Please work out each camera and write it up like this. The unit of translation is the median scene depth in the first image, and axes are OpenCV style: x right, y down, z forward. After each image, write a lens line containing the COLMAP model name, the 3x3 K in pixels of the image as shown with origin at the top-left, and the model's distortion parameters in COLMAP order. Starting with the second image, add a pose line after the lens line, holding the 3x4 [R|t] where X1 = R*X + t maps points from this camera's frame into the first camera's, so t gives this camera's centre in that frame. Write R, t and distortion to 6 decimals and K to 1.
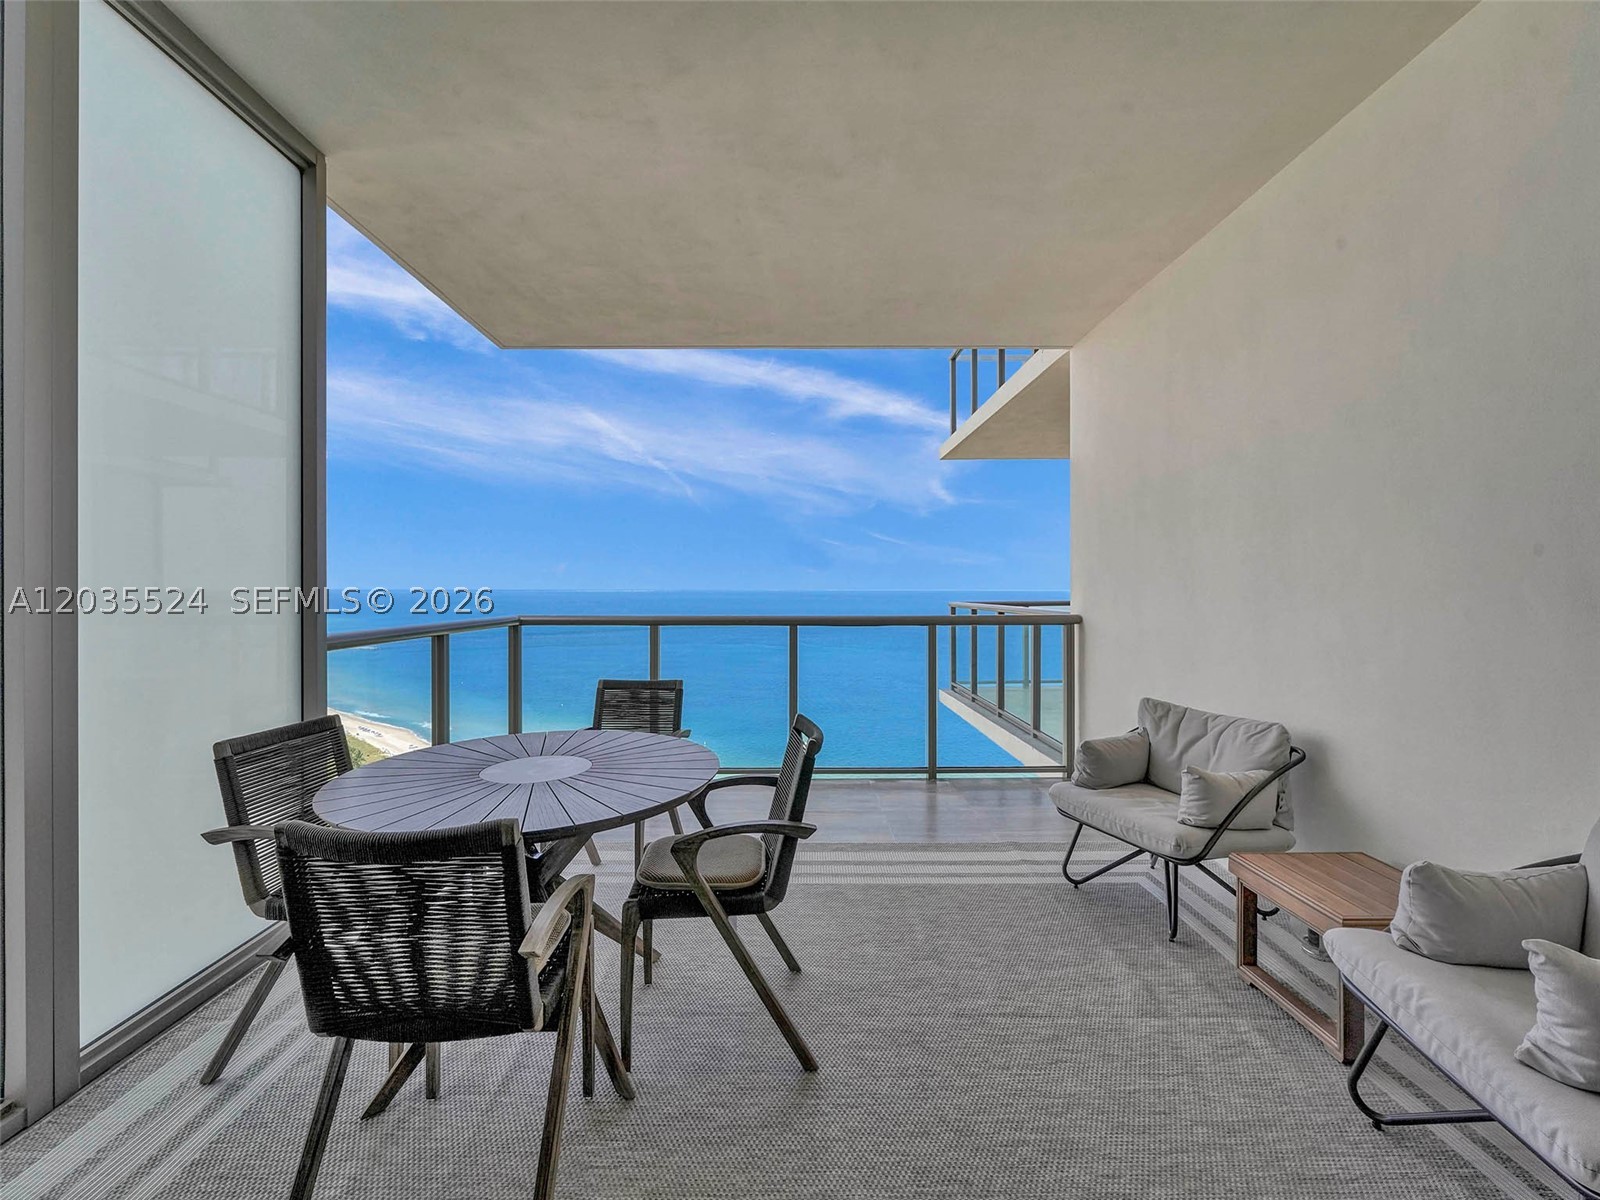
lens RADIAL K [[647.4, 0, 789.1], [0, 647.4, 601.1], [0, 0, 1]] dist [-0.002865, 0.000481]
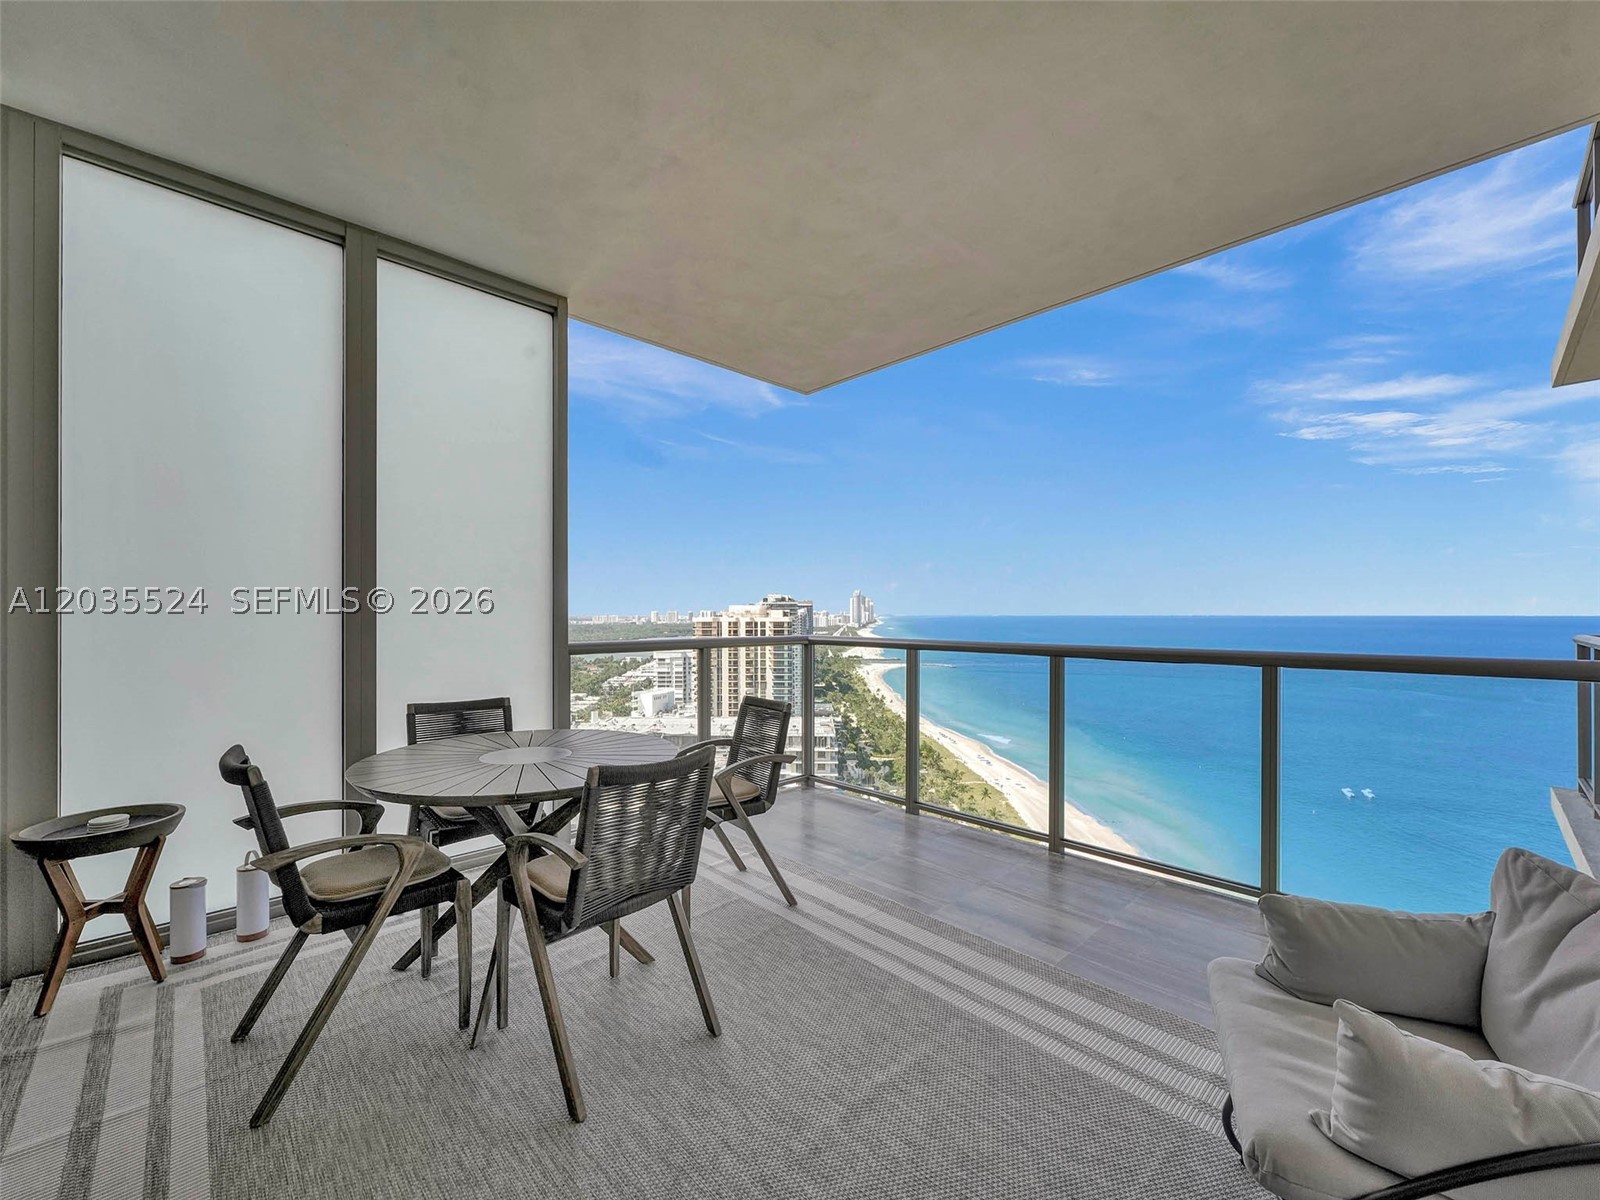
lens RADIAL K [[646.8, 0, 794.9], [0, 646.8, 627.9], [0, 0, 1]] dist [-0.008050, -0.000270]
pose [[0.688787, 0.015928, -0.724789, 0.561419], [-0.015734, 0.999852, 0.007021, 0.003006], [0.724793, 0.006568, 0.688935, 0.359454]]
